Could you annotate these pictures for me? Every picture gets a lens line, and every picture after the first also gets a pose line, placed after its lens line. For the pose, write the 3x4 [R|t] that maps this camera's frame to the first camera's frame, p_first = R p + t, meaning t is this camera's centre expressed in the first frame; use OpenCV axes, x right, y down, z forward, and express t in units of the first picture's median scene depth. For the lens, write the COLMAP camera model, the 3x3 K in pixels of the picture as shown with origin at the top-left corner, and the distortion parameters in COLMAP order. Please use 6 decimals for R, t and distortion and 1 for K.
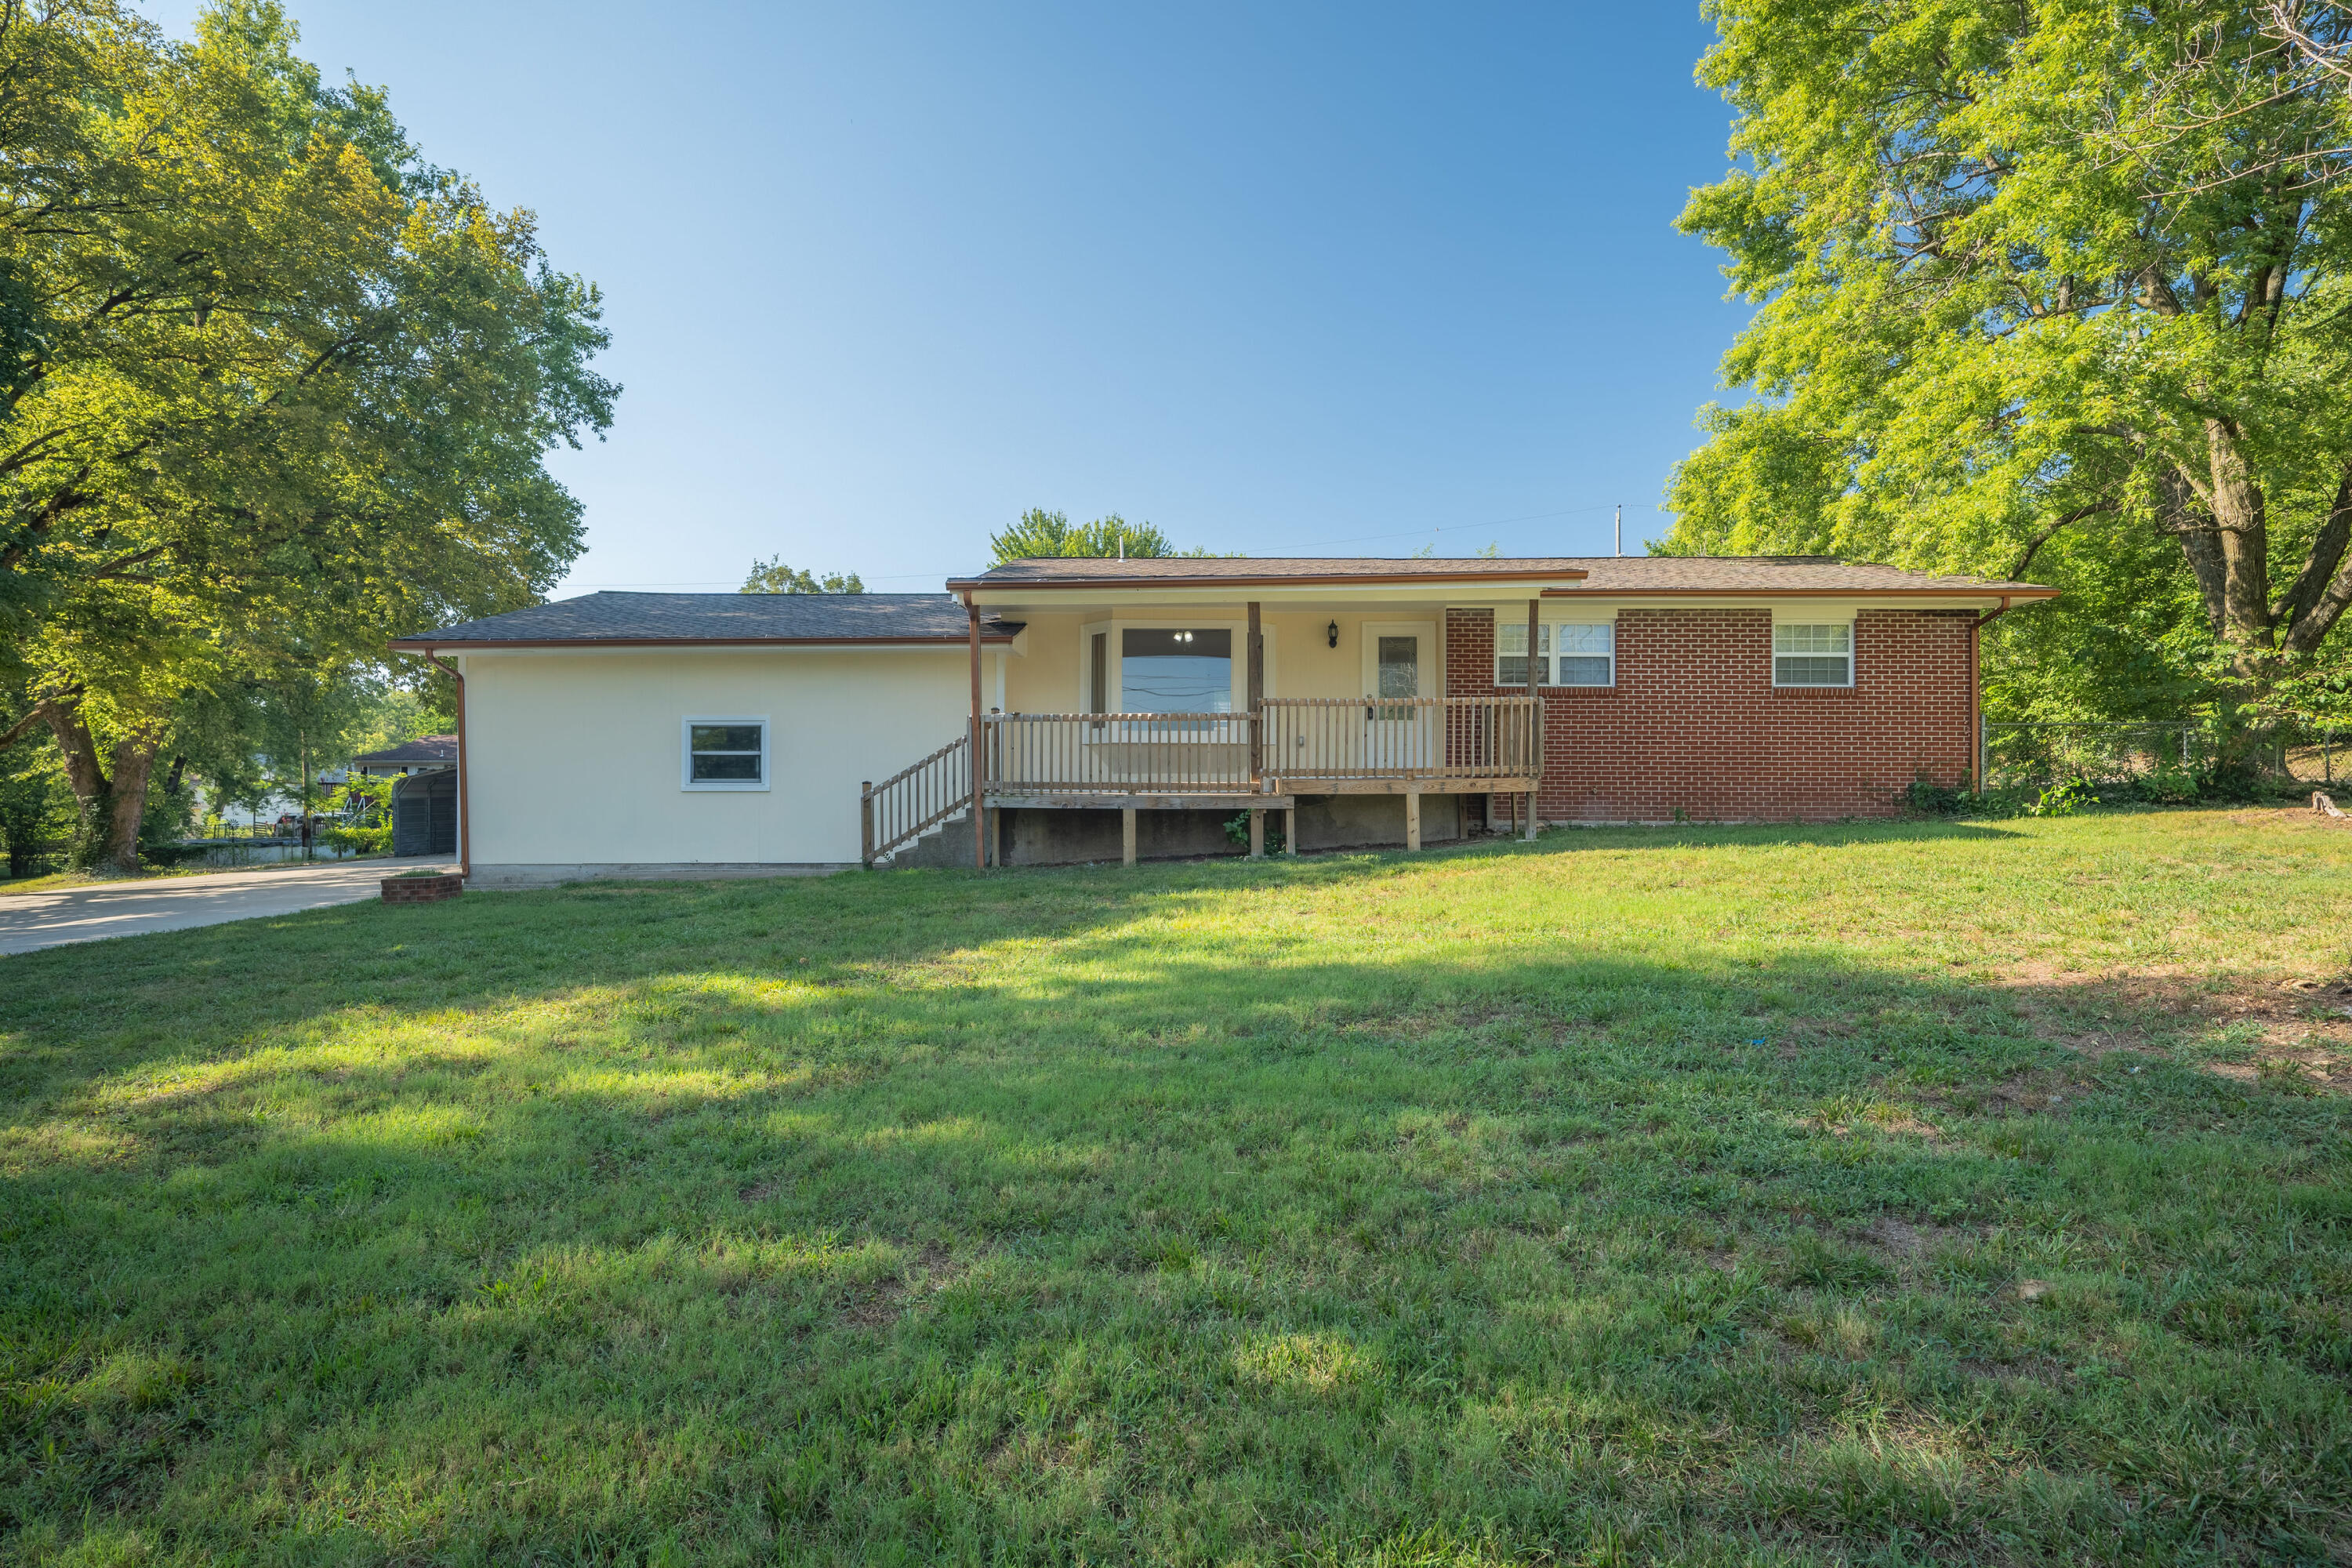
lens RADIAL K [[1312.1, 0, 1176.6], [0, 1312.1, 785.3], [0, 0, 1]] dist [-0.005377, -0.000701]
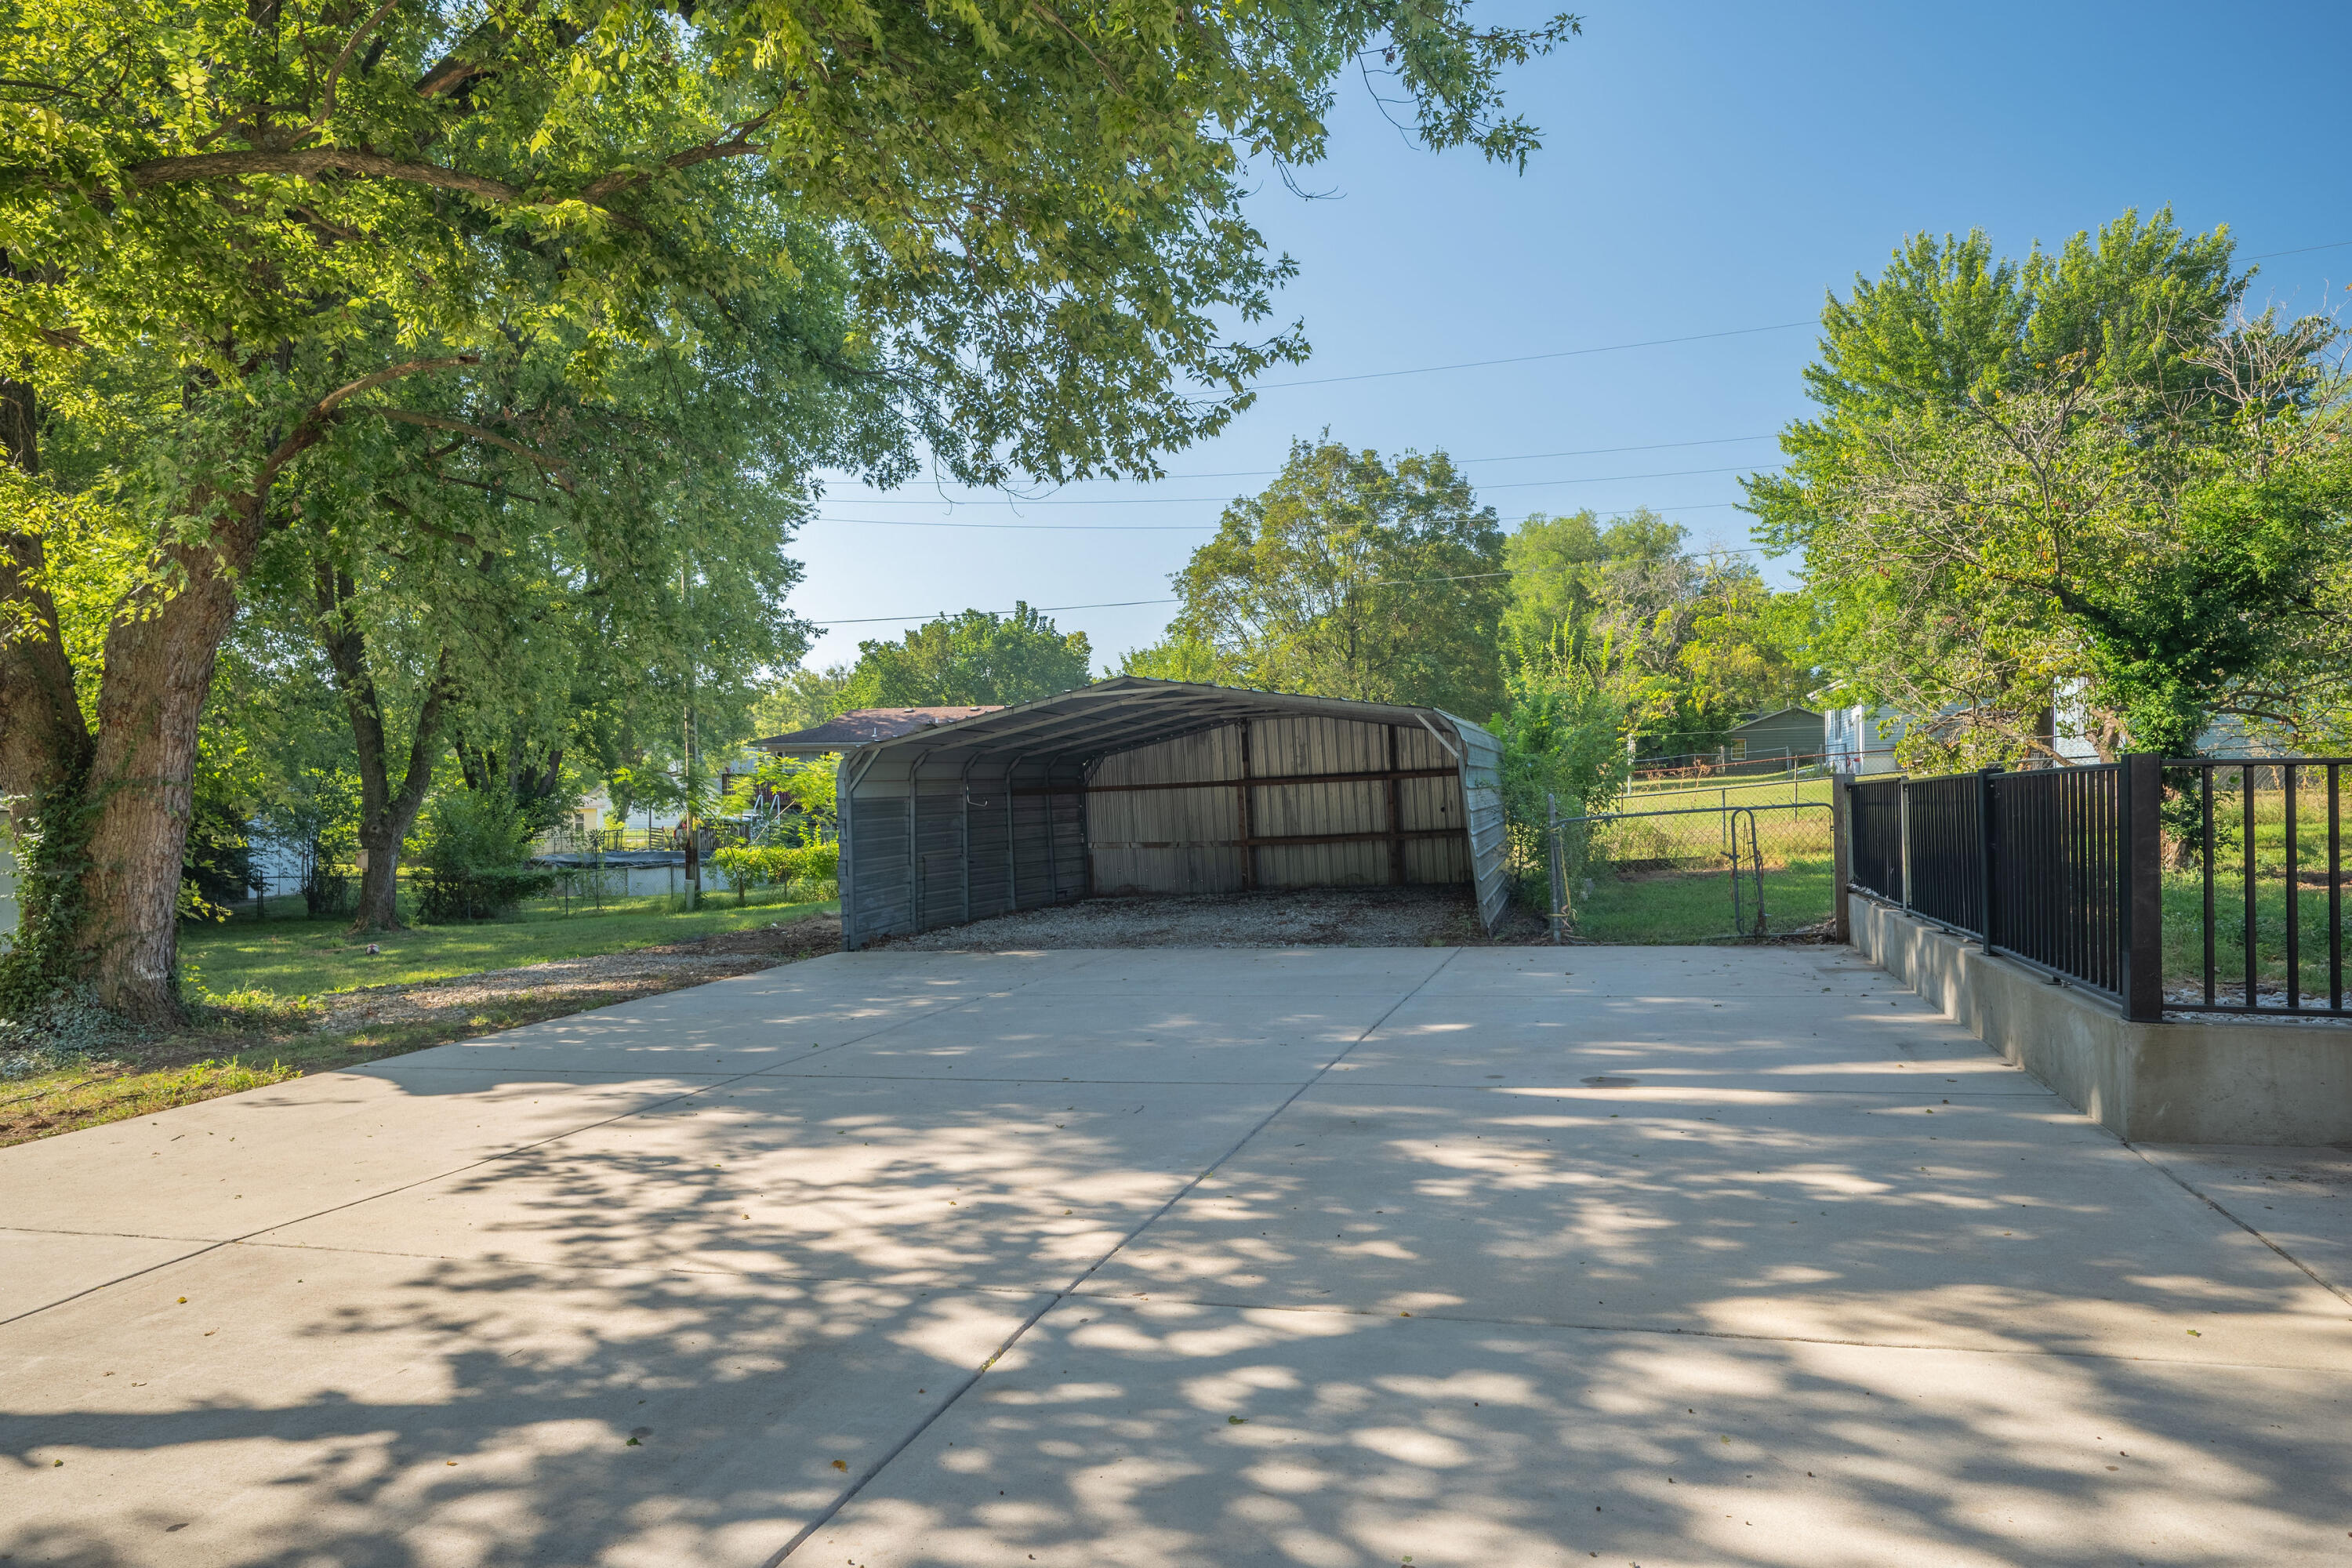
lens RADIAL K [[1434.6, 0, 1174.4], [0, 1434.6, 788.7], [0, 0, 1]] dist [0.004247, -0.000216]
pose [[0.958906, -0.002260, -0.283715, -0.262130], [0.004311, 0.999969, 0.006603, 0.003055], [0.283691, -0.007555, 0.958886, 0.425176]]
